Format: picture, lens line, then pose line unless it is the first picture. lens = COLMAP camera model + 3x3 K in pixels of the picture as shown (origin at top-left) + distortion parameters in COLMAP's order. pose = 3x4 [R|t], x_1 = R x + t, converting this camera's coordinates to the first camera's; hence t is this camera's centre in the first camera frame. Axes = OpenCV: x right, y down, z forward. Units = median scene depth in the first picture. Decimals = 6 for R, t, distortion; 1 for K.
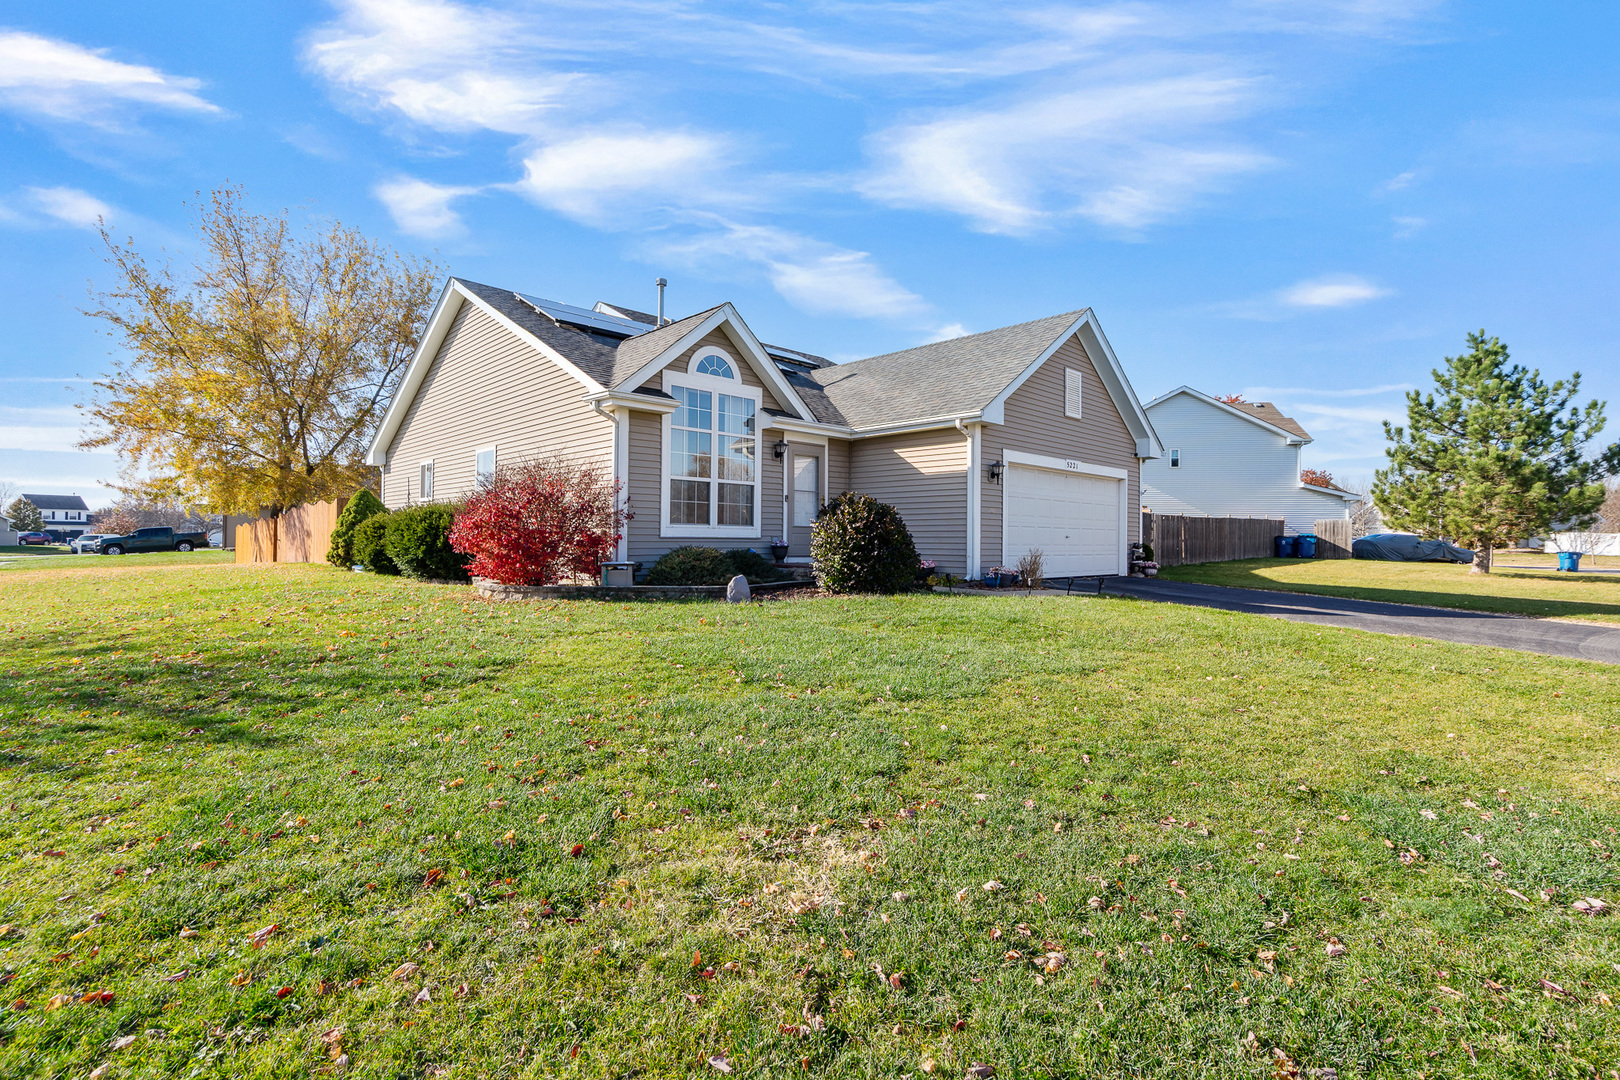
lens RADIAL K [[749.5, 0, 810.9], [0, 749.5, 529.8], [0, 0, 1]] dist [-0.001808, -0.000149]
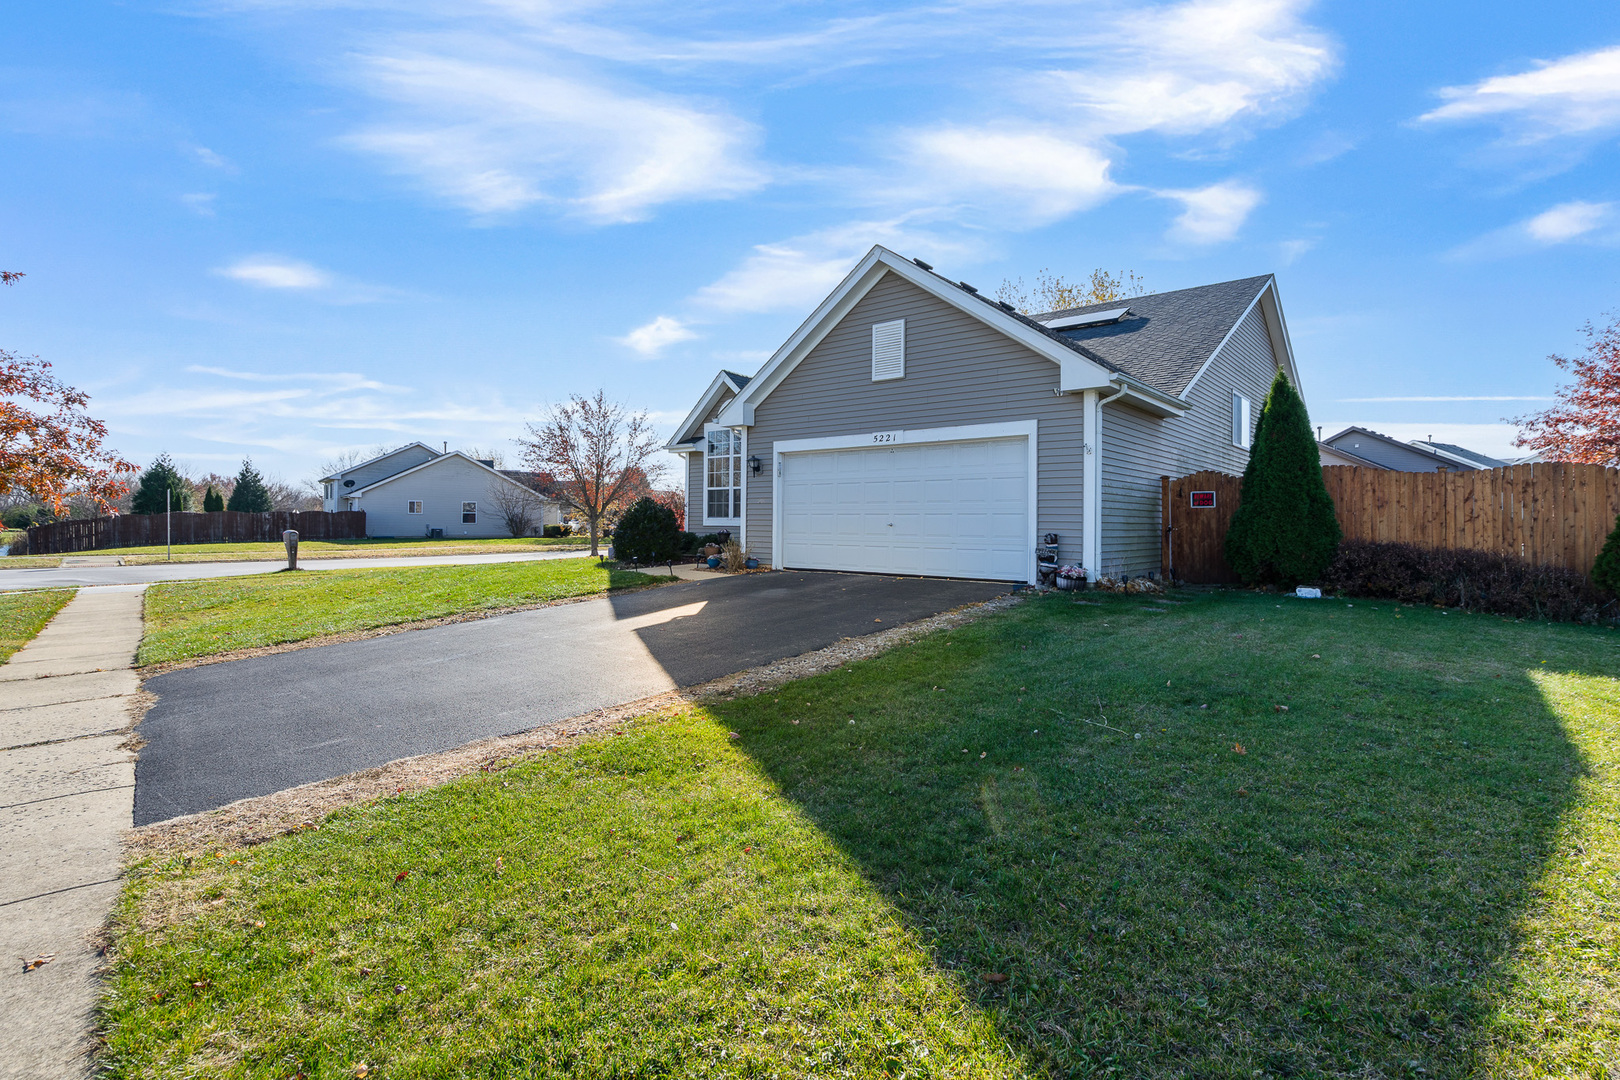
lens RADIAL K [[765.2, 0, 807.0], [0, 765.2, 549.4], [0, 0, 1]] dist [0.001332, 0.000229]
pose [[0.101071, 0.029240, -0.994449, 1.335325], [0.006979, 0.999523, 0.030098, 0.012148], [0.994855, -0.009982, 0.100818, 0.933324]]
